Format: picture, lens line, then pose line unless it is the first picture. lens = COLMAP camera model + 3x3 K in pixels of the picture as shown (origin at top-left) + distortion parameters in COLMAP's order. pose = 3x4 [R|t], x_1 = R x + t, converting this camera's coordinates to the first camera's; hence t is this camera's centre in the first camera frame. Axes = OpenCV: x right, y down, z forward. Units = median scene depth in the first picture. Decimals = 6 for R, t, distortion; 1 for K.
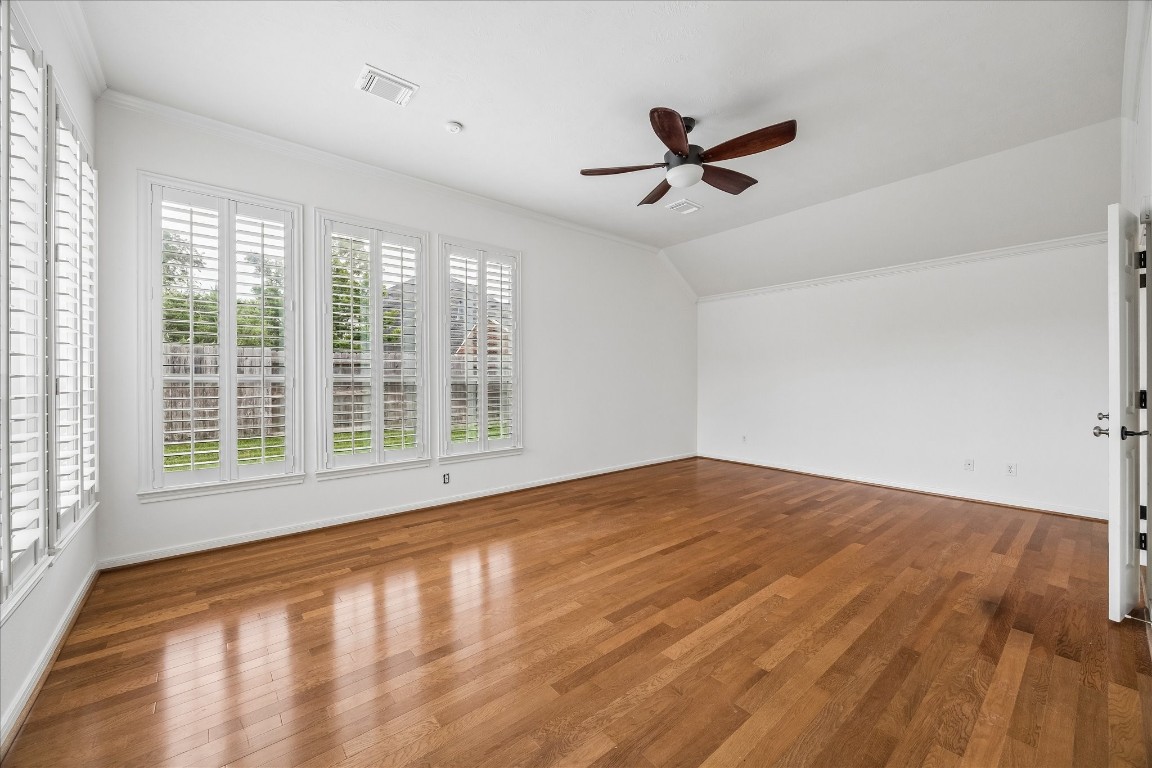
lens RADIAL K [[438.3, 0, 577.5], [0, 438.3, 379.0], [0, 0, 1]] dist [-0.001968, -0.000190]
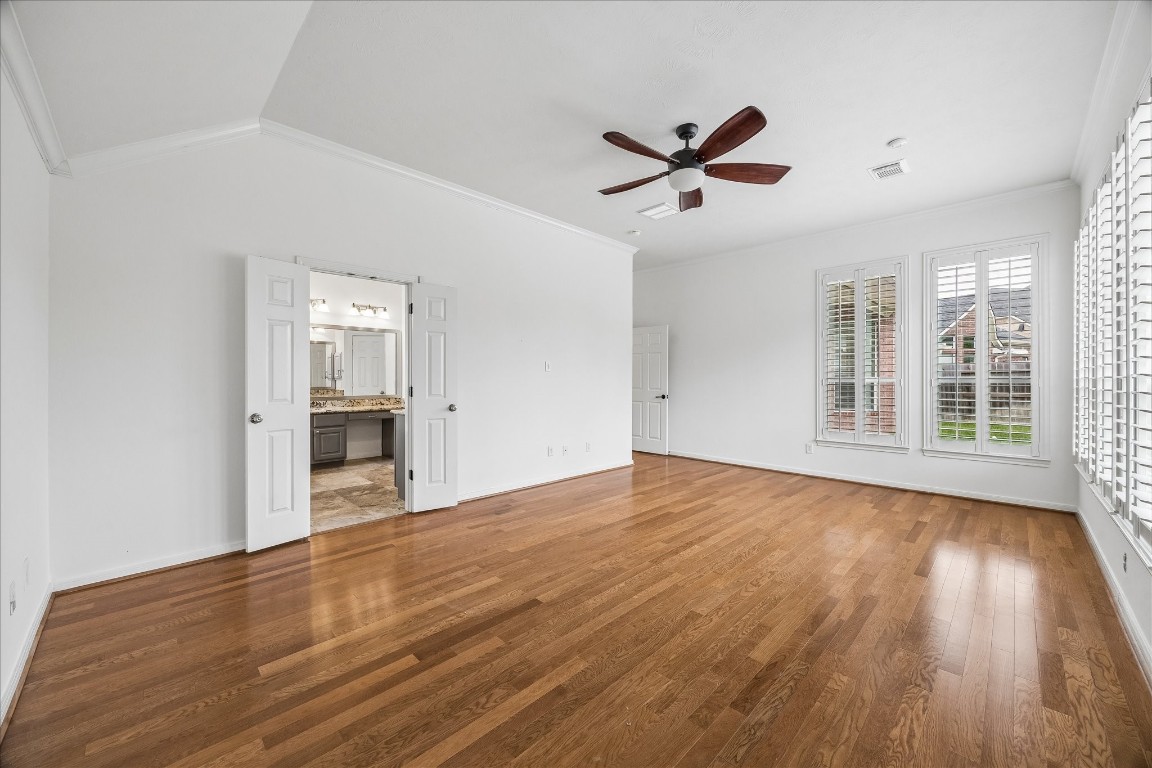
lens RADIAL K [[438.3, 0, 577.5], [0, 438.3, 379.0], [0, 0, 1]] dist [-0.001968, -0.000190]
pose [[-0.996004, -0.003022, -0.089260, 0.587584], [-0.002641, 0.999987, -0.004382, 0.001544], [0.089272, -0.004129, -0.995999, 1.997581]]
